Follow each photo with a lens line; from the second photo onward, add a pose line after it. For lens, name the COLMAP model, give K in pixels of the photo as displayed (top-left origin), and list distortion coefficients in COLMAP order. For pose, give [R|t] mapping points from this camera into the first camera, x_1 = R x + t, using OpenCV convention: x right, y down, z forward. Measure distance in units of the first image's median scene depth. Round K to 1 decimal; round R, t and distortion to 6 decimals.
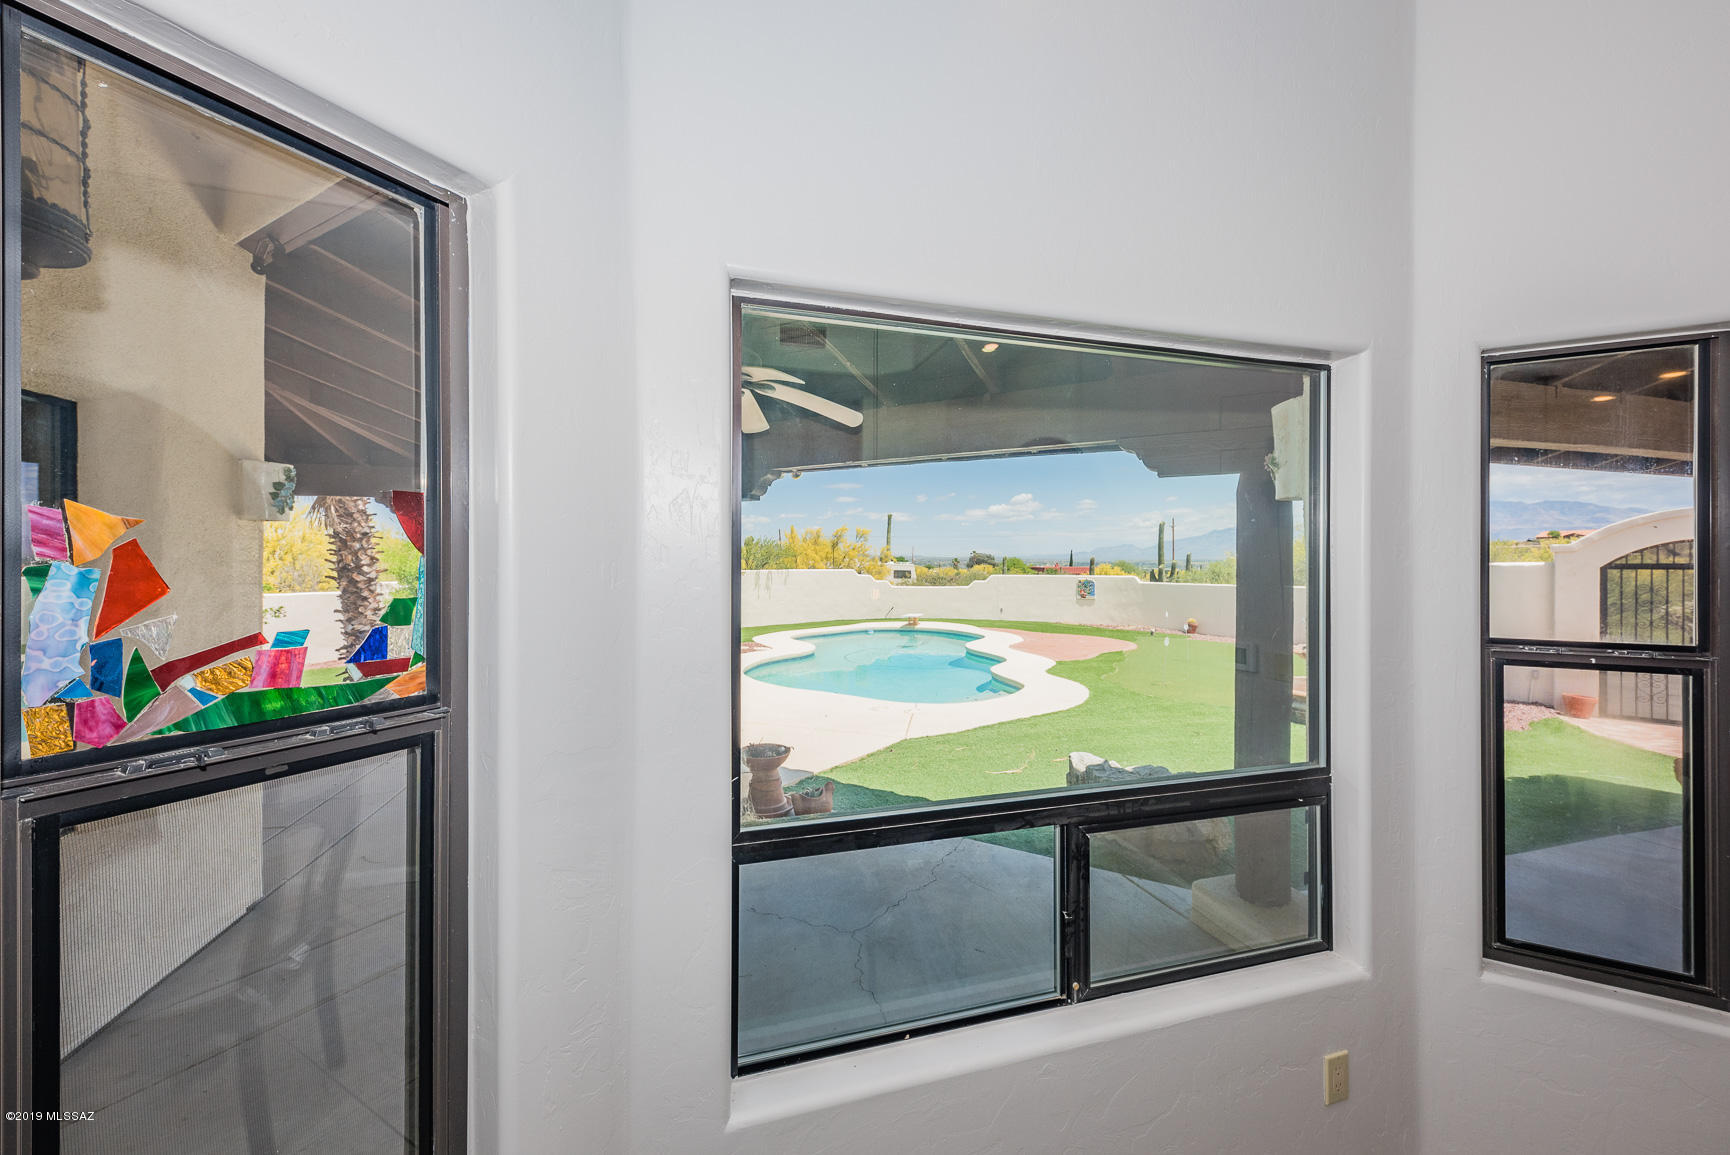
lens RADIAL K [[635.0, 0, 865.0], [0, 635.0, 577.5], [0, 0, 1]] dist [-0.000158, -0.000098]
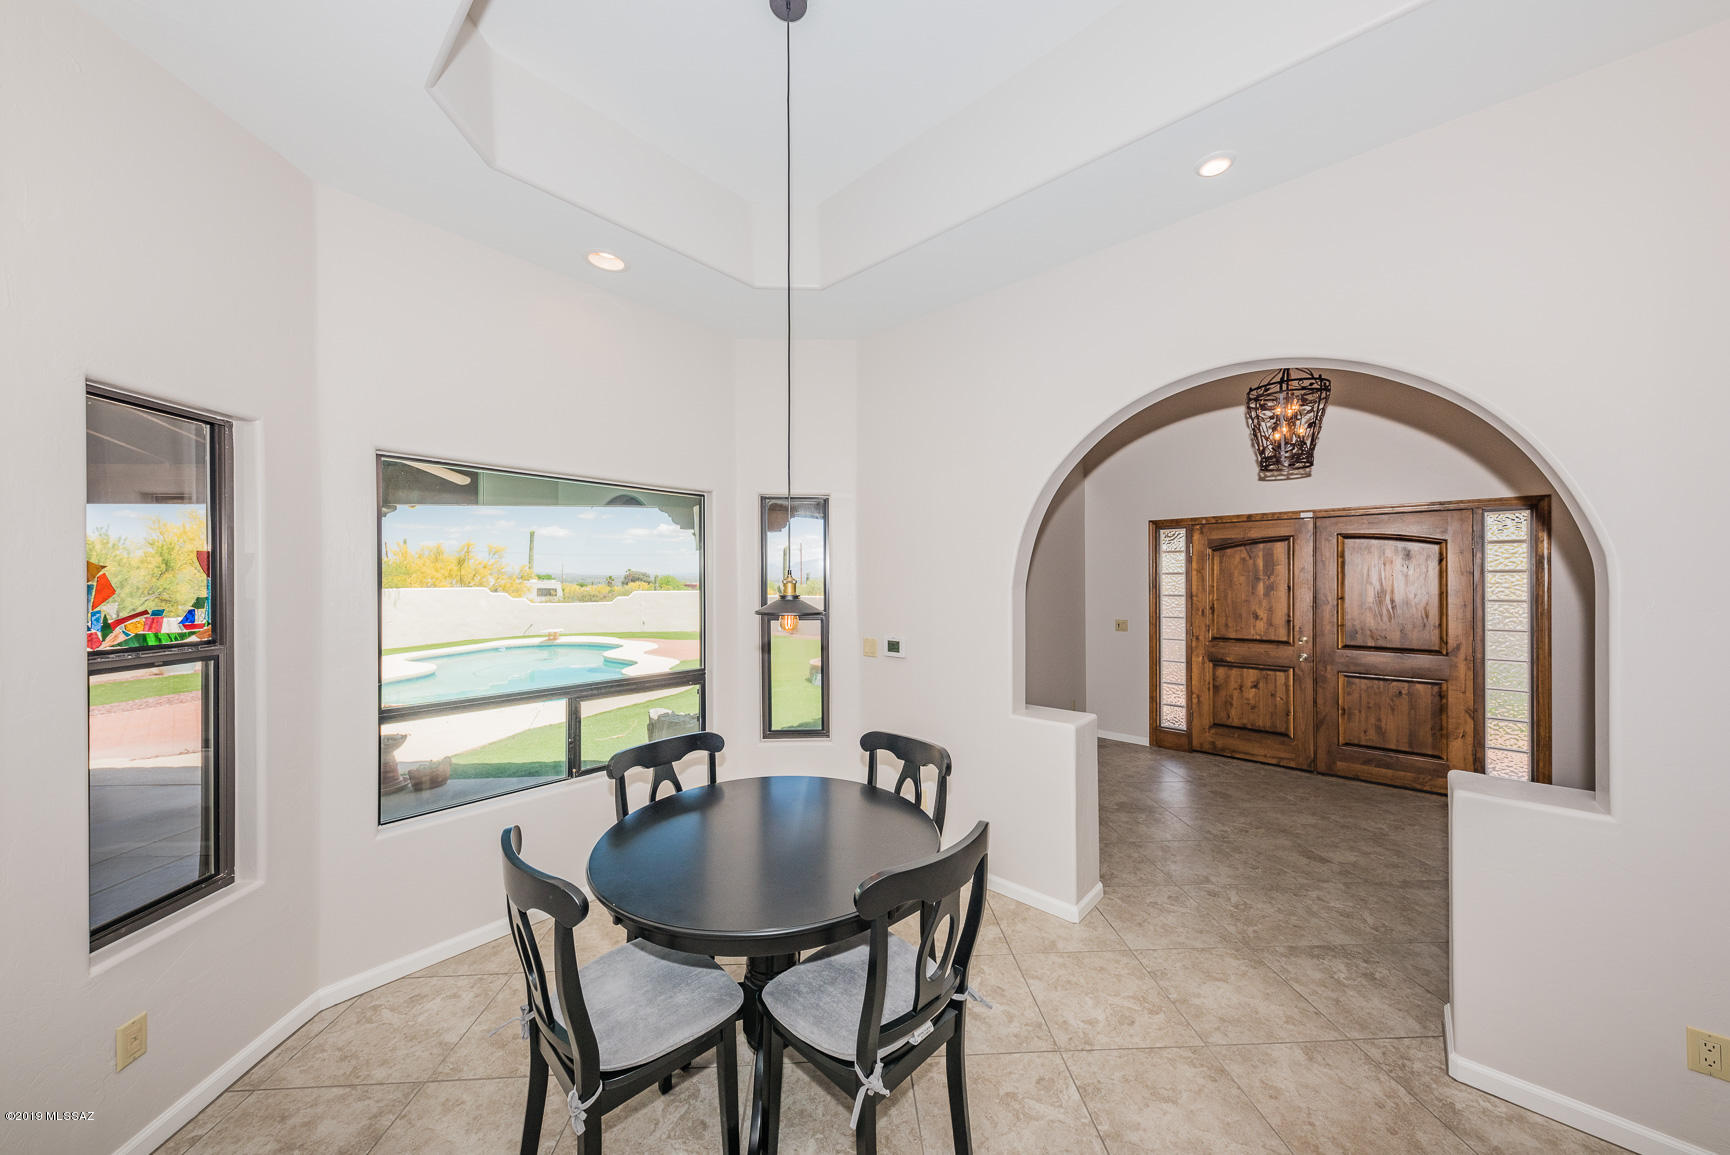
lens RADIAL K [[576.9, 0, 867.3], [0, 576.9, 584.2], [0, 0, 1]] dist [0.000181, -0.000085]
pose [[0.846054, -0.006132, 0.533062, 0.040074], [0.014579, 0.999826, -0.011637, 0.008807], [-0.532898, 0.017617, 0.845996, -0.406301]]
